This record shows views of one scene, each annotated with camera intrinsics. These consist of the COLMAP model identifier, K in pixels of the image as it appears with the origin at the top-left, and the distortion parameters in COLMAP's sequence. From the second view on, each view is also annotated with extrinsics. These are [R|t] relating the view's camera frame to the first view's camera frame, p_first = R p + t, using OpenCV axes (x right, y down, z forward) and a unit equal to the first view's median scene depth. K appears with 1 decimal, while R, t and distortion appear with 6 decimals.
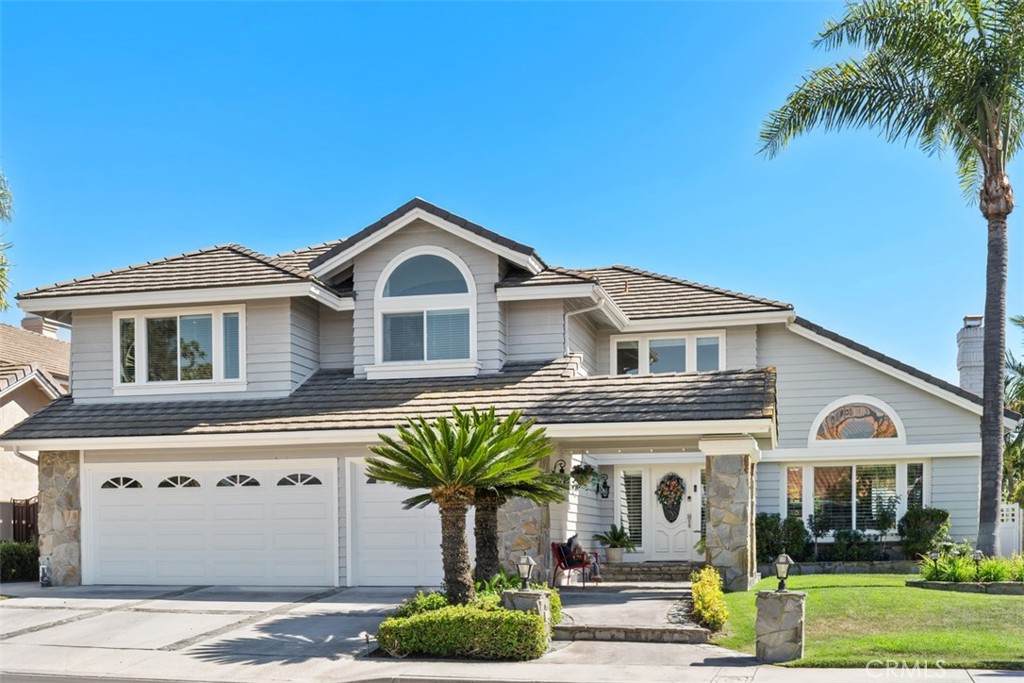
lens RADIAL K [[1297.0, 0, 481.6], [0, 1297.0, 342.3], [0, 0, 1]] dist [-0.072120, -0.037998]
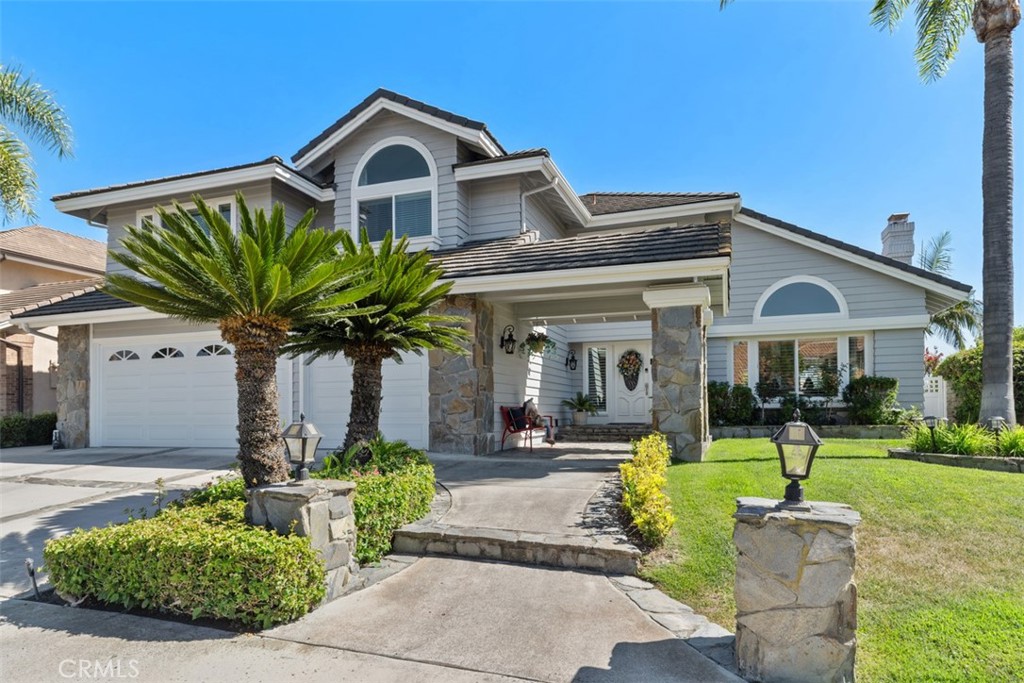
lens RADIAL K [[574.5, 0, 512.0], [0, 574.5, 341.5], [0, 0, 1]] dist [0.009004, -0.001540]
pose [[0.994612, -0.013170, -0.102823, 0.105111], [0.016501, 0.999364, 0.031611, 0.085843], [0.102341, -0.033138, 0.994197, 0.528829]]
